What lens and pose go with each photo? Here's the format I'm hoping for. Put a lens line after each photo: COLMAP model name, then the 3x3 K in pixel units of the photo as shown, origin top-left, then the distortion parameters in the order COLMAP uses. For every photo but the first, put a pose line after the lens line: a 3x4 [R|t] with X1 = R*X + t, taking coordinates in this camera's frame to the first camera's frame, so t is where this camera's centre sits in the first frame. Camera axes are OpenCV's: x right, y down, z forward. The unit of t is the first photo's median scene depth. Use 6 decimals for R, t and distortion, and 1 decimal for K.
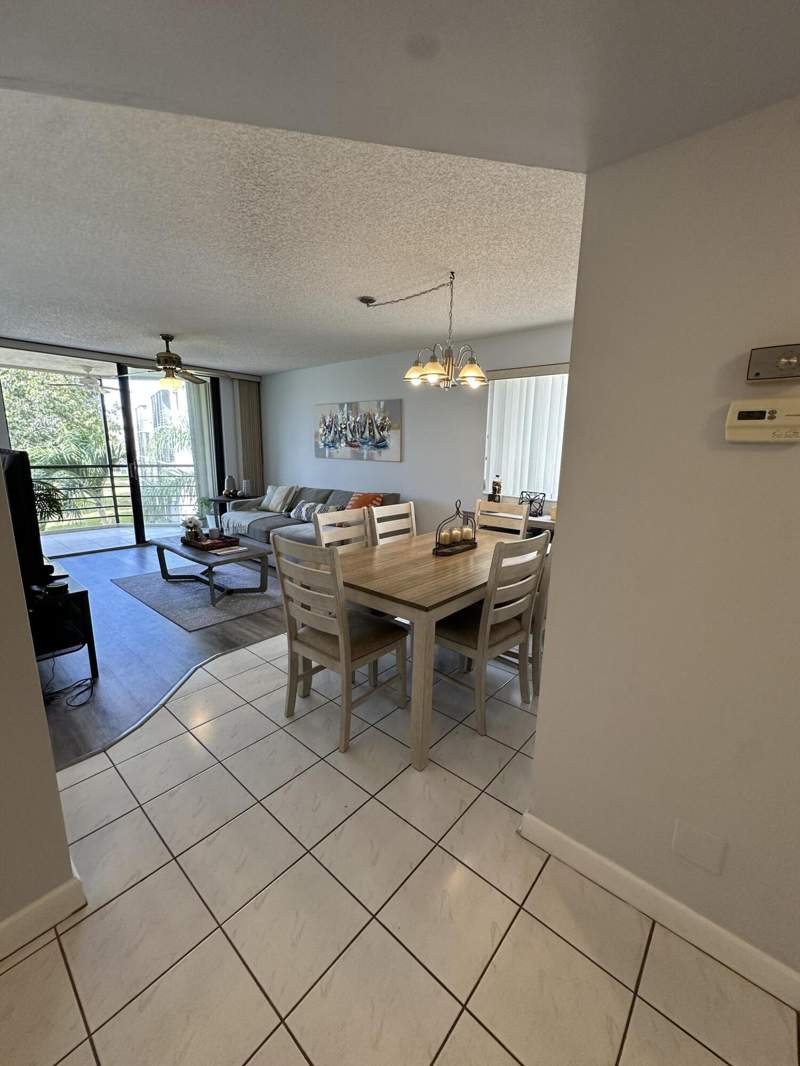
lens RADIAL K [[424.8, 0, 401.3], [0, 424.8, 533.1], [0, 0, 1]] dist [-0.002517, -0.000372]
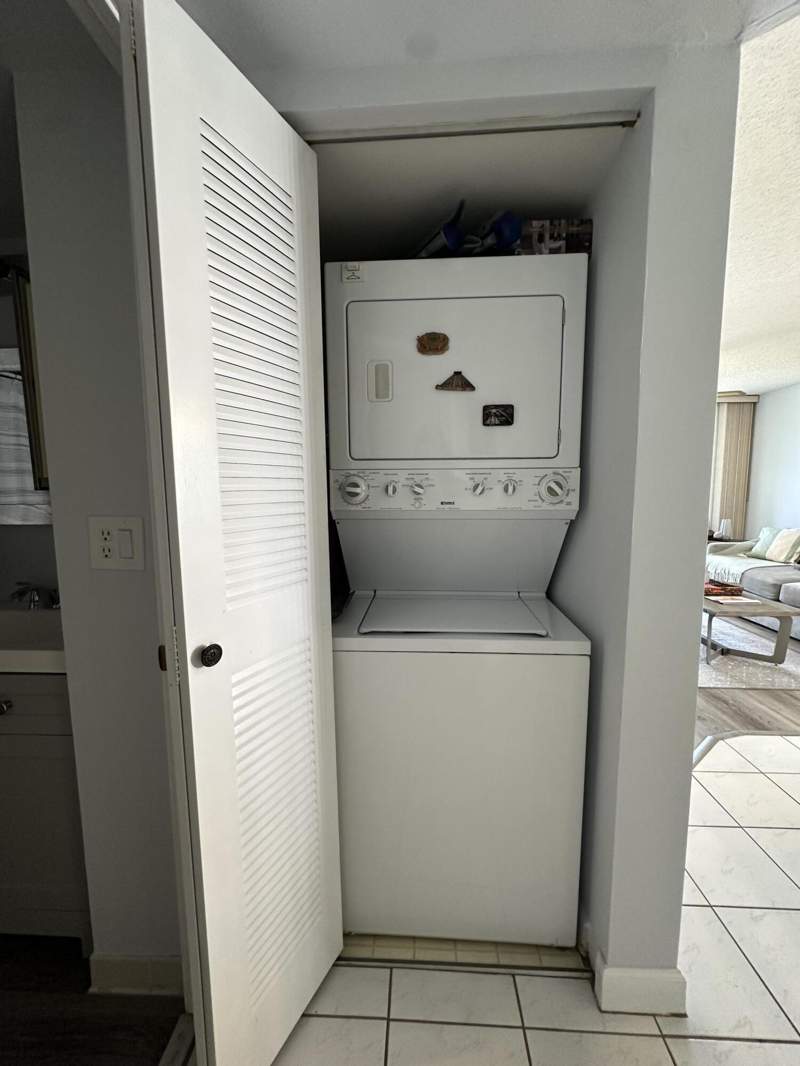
lens RADIAL K [[424.8, 0, 401.3], [0, 424.8, 533.1], [0, 0, 1]] dist [-0.002517, -0.000372]
pose [[0.614740, 0.060209, -0.786429, -0.142518], [-0.140903, 0.989426, -0.034392, 0.026737], [0.776042, 0.131952, 0.616723, -0.002382]]
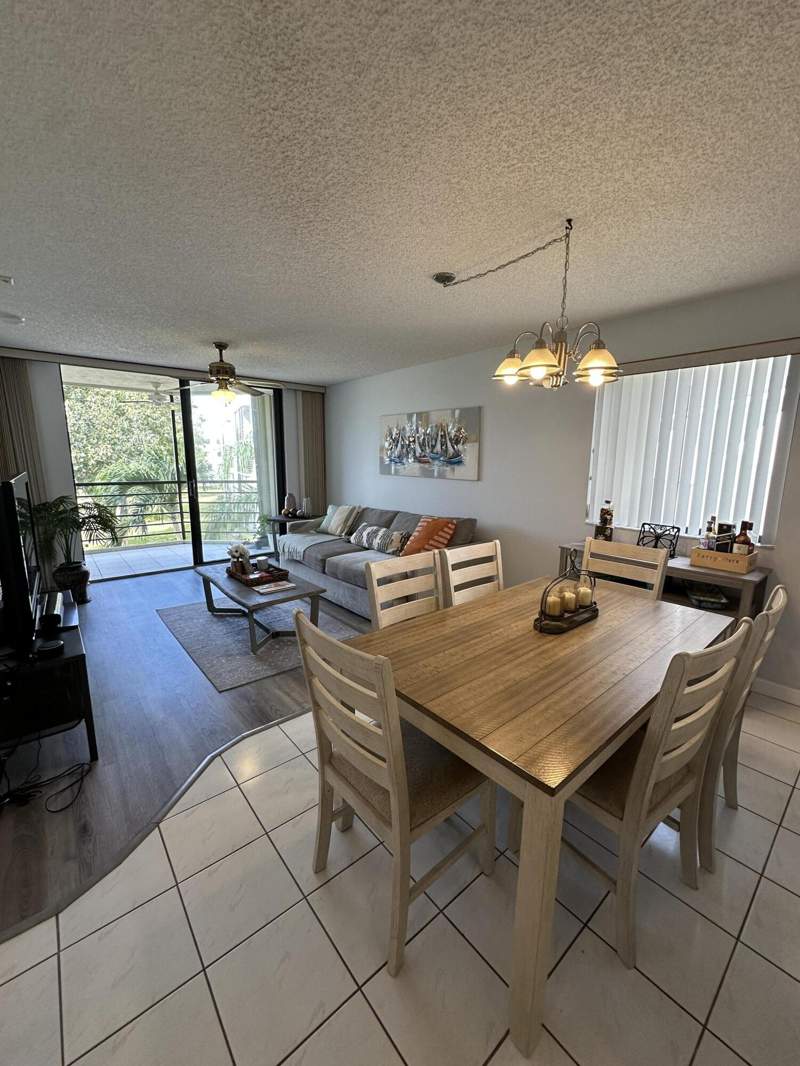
lens RADIAL K [[424.8, 0, 401.3], [0, 424.8, 533.1], [0, 0, 1]] dist [-0.002517, -0.000372]
pose [[0.987186, 0.019533, -0.158376, -0.017883], [-0.023079, 0.999522, -0.020582, -0.047683], [0.157898, 0.023974, 0.987164, 0.163680]]
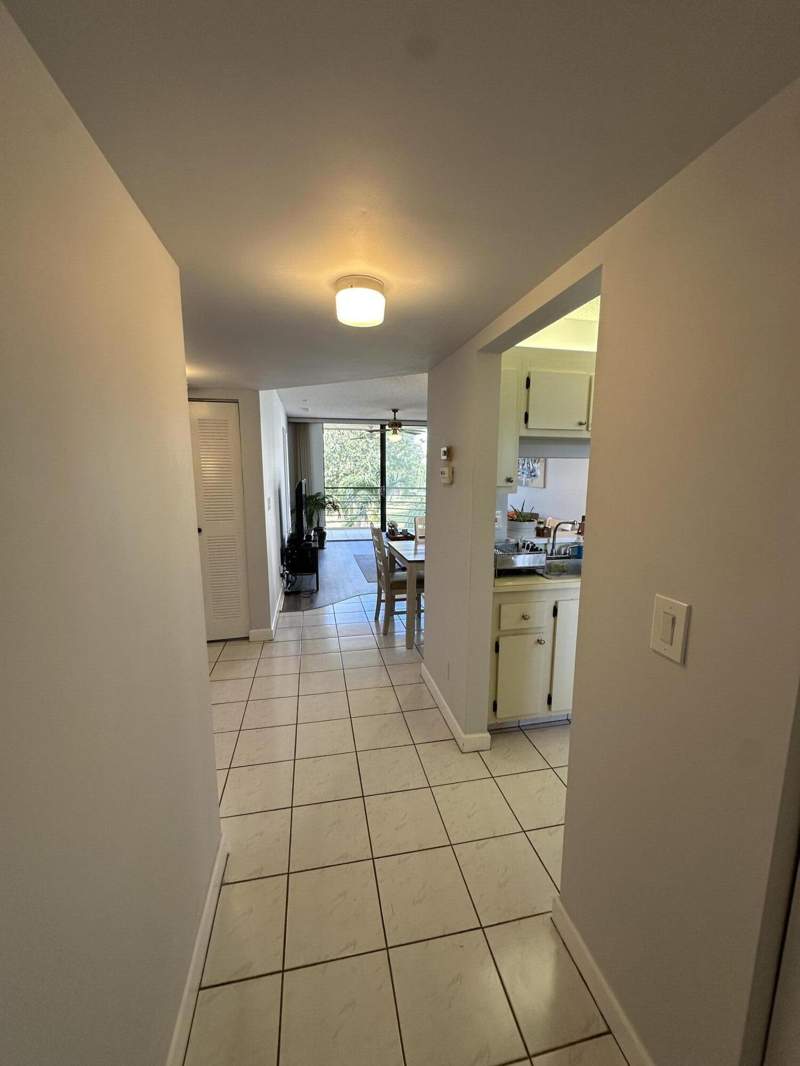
lens RADIAL K [[424.8, 0, 401.3], [0, 424.8, 533.1], [0, 0, 1]] dist [-0.002517, -0.000372]
pose [[0.795026, 0.079926, -0.601287, 0.459171], [-0.112906, 0.993456, -0.017230, 0.032357], [0.595975, 0.081587, 0.798848, -0.238476]]
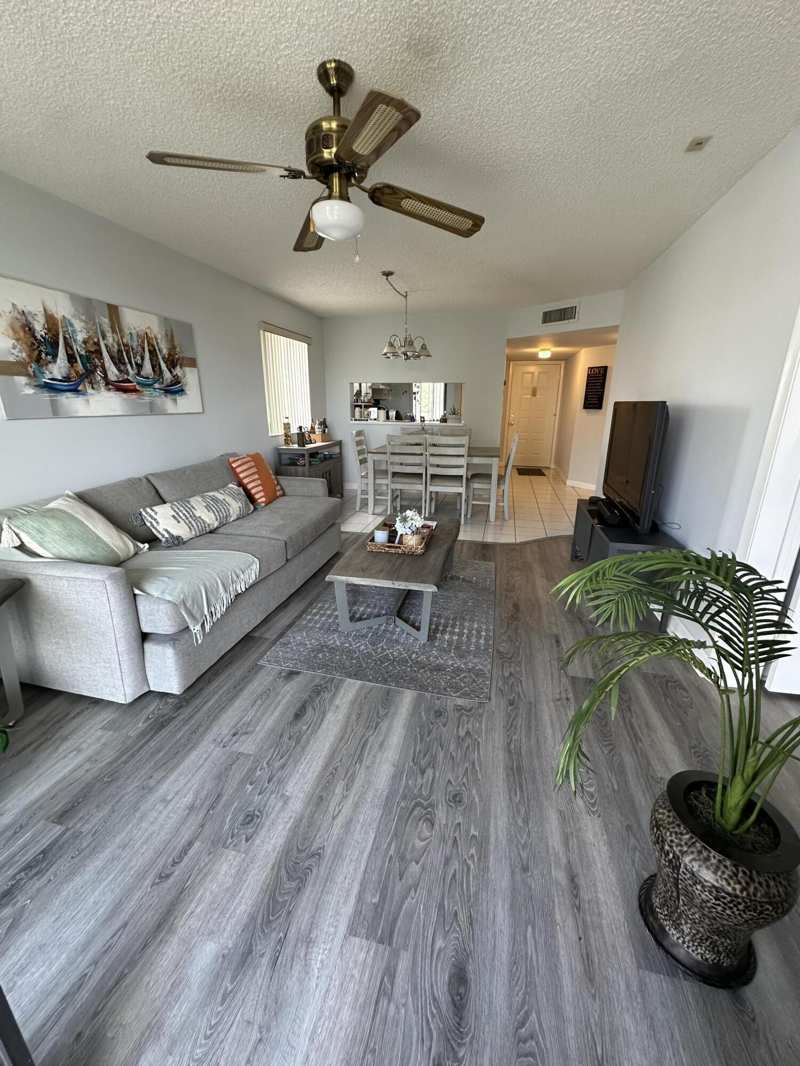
lens RADIAL K [[424.8, 0, 401.3], [0, 424.8, 533.1], [0, 0, 1]] dist [-0.002517, -0.000372]
pose [[-0.467289, -0.279180, 0.838868, -0.930688], [0.166946, 0.903900, 0.393820, -0.231757], [-0.868199, 0.324074, -0.375775, 1.141894]]
